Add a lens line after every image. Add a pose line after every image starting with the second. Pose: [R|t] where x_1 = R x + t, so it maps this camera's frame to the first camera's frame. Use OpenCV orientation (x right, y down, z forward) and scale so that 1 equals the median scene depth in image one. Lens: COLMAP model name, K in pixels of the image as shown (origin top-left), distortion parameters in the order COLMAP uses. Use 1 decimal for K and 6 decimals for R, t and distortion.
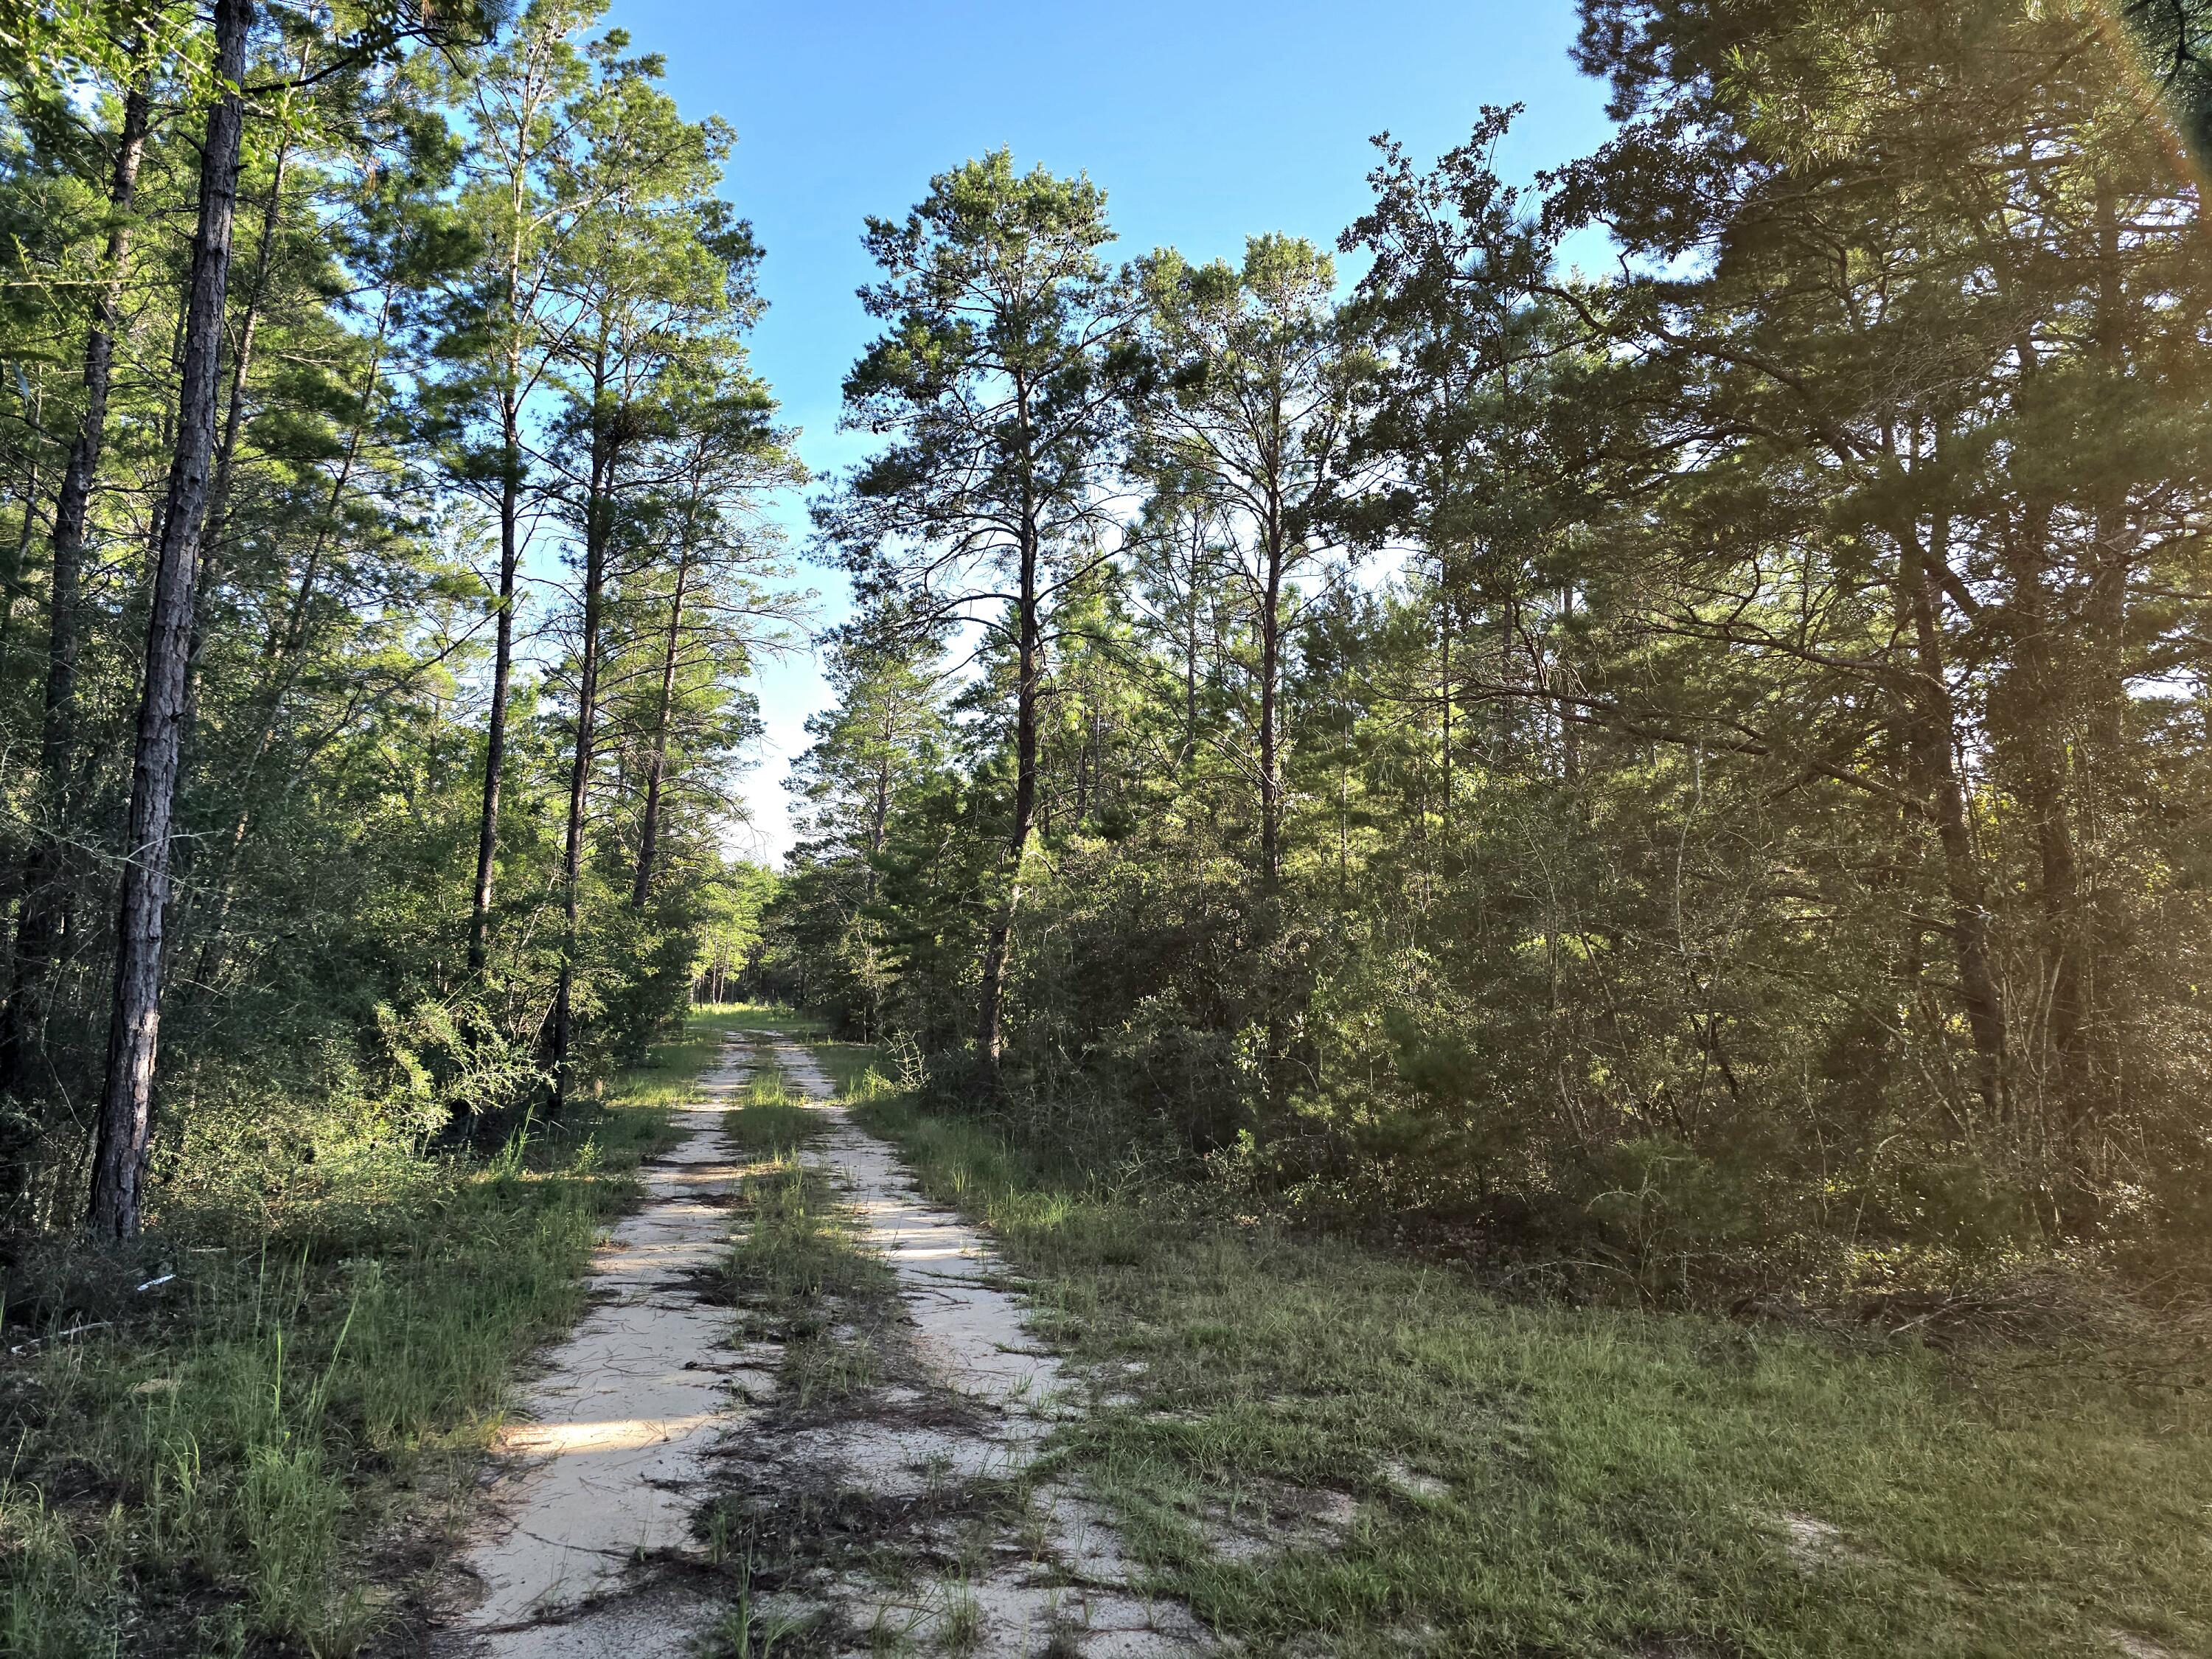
lens RADIAL K [[1491.8, 0, 1124.3], [0, 1491.8, 816.8], [0, 0, 1]] dist [0.056663, -0.006036]
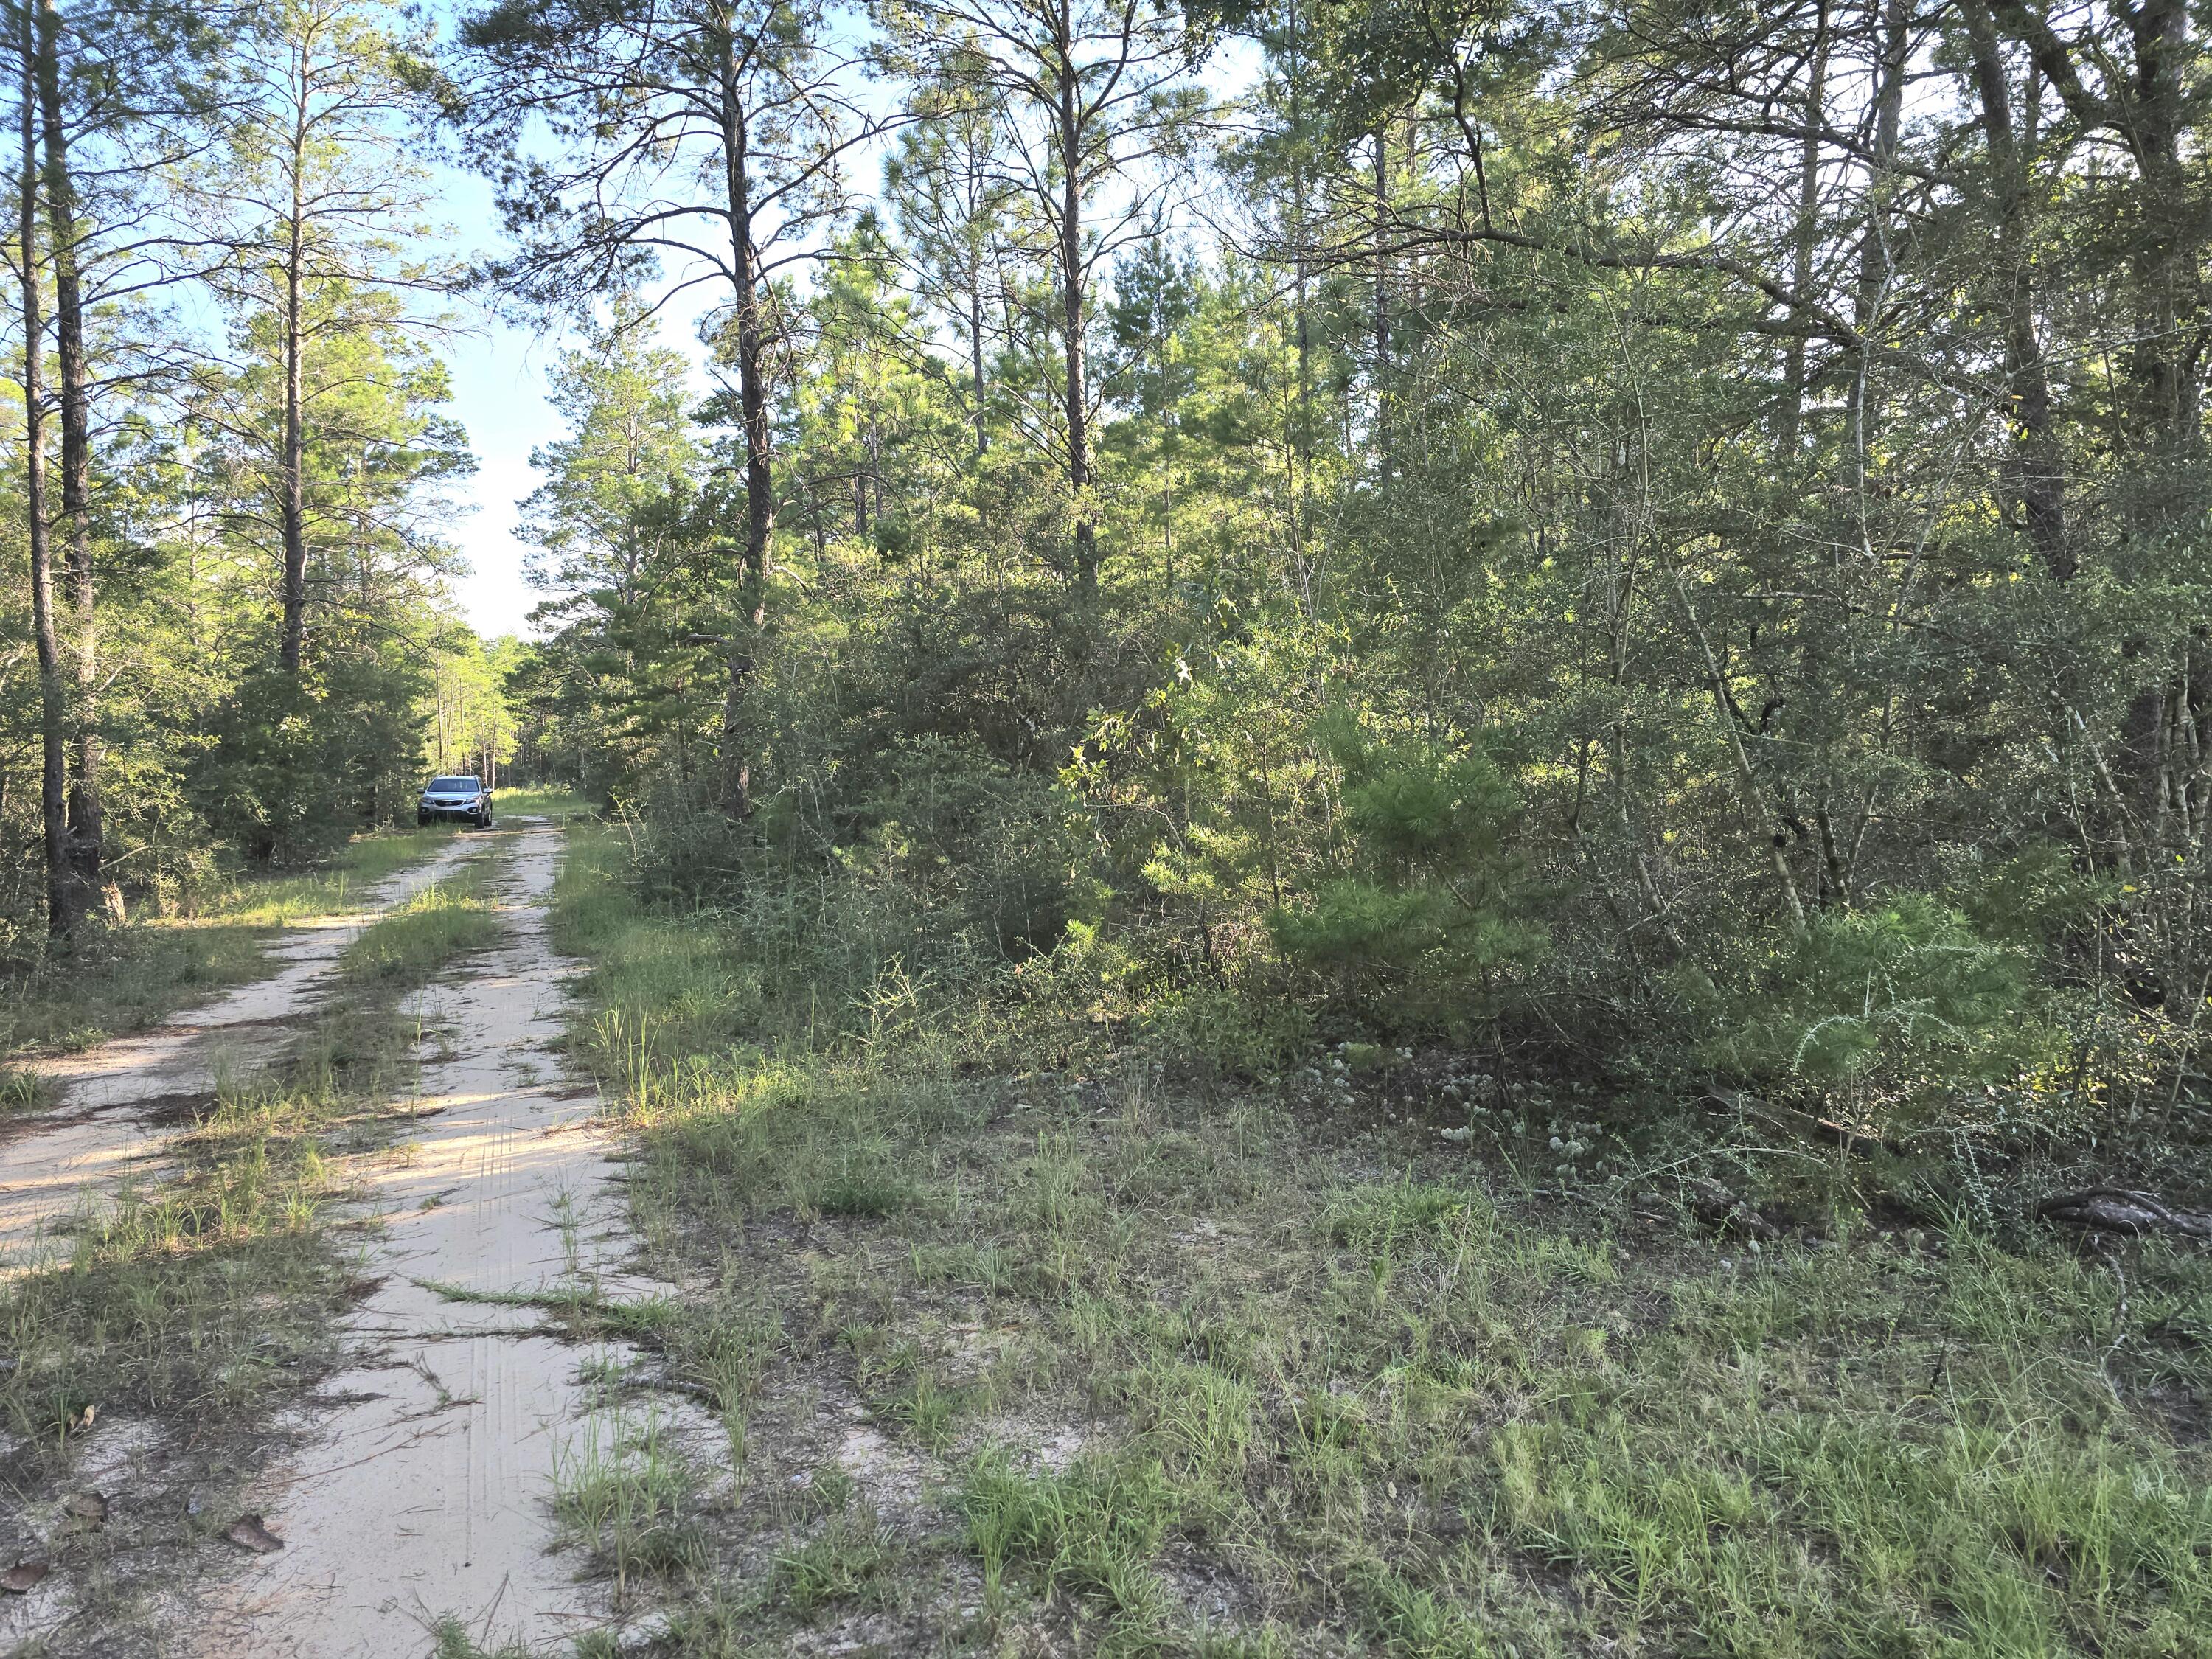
lens RADIAL K [[1491.8, 0, 1118.7], [0, 1491.8, 800.0], [0, 0, 1]] dist [0.056663, -0.006036]
pose [[0.991187, -0.063403, 0.116309, 0.010271], [0.045324, 0.987344, 0.151979, 0.023558], [-0.124473, -0.145368, 0.981516, 0.142294]]
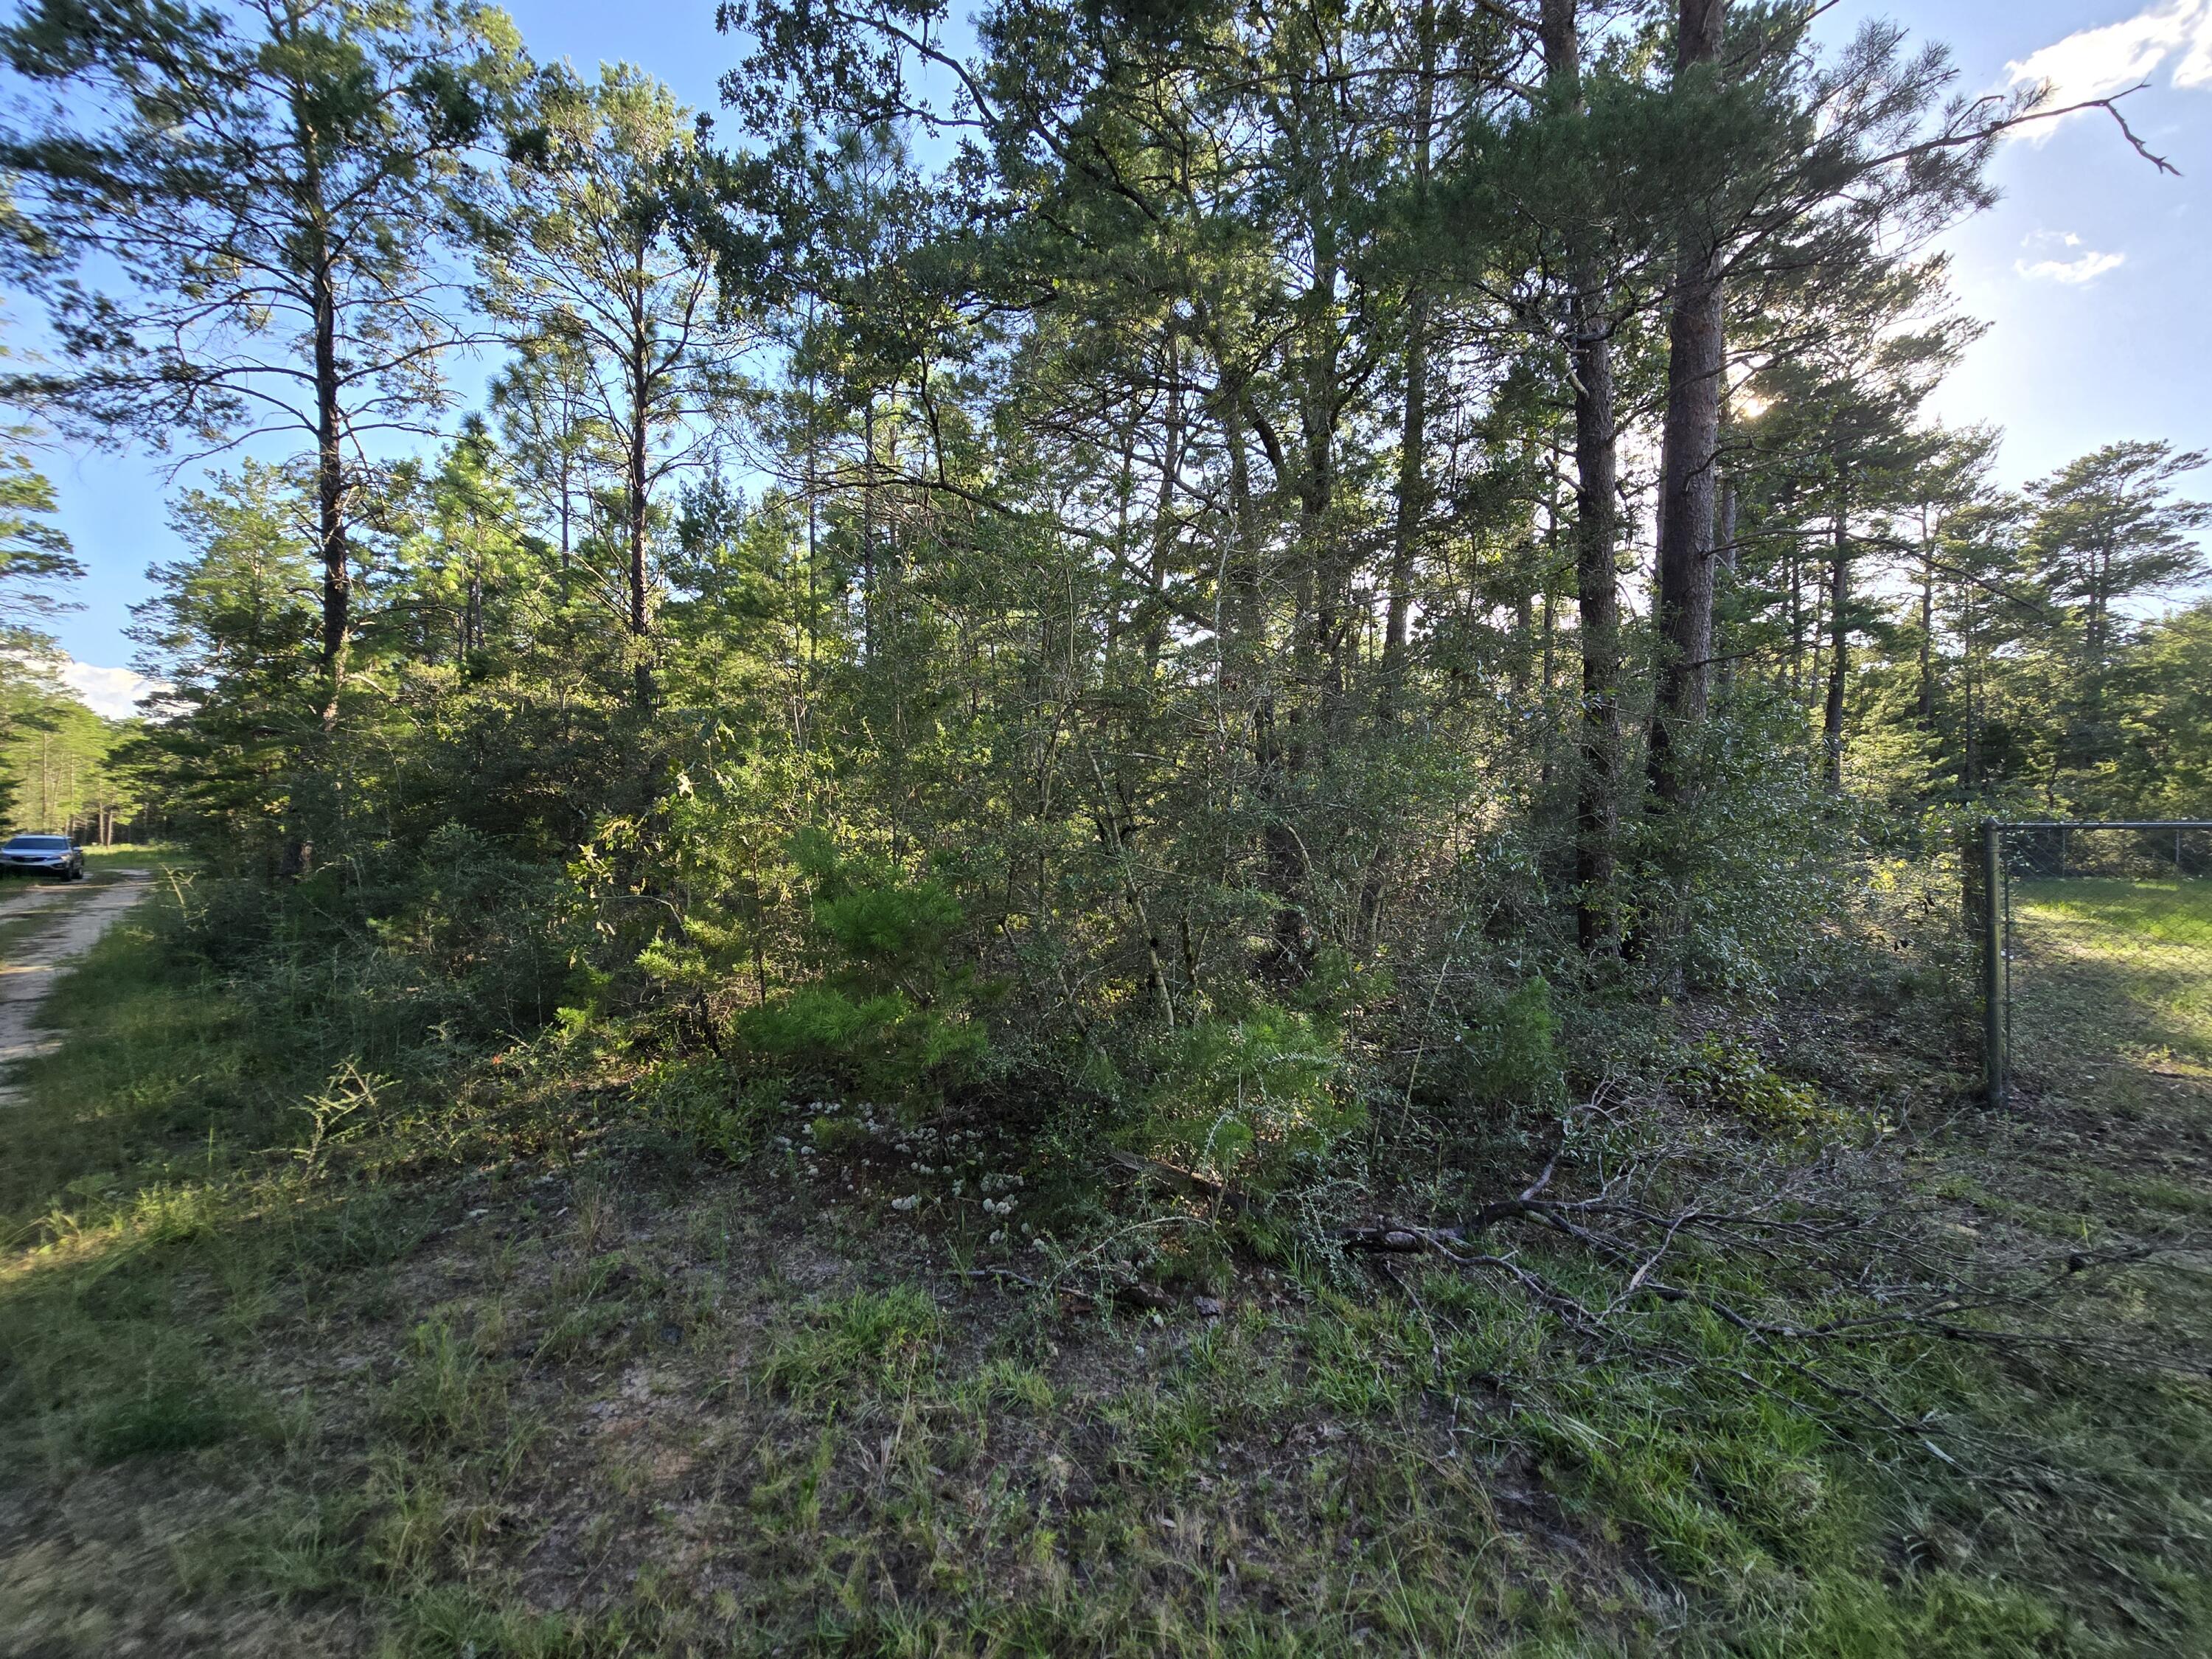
lens RADIAL K [[916.4, 0, 1084.1], [0, 916.4, 825.3], [0, 0, 1]] dist [0.010427, 0.001311]
pose [[0.864620, -0.026841, 0.501710, 0.027322], [-0.034817, 0.992971, 0.113123, 0.025314], [-0.501219, -0.115276, 0.857607, 0.191257]]
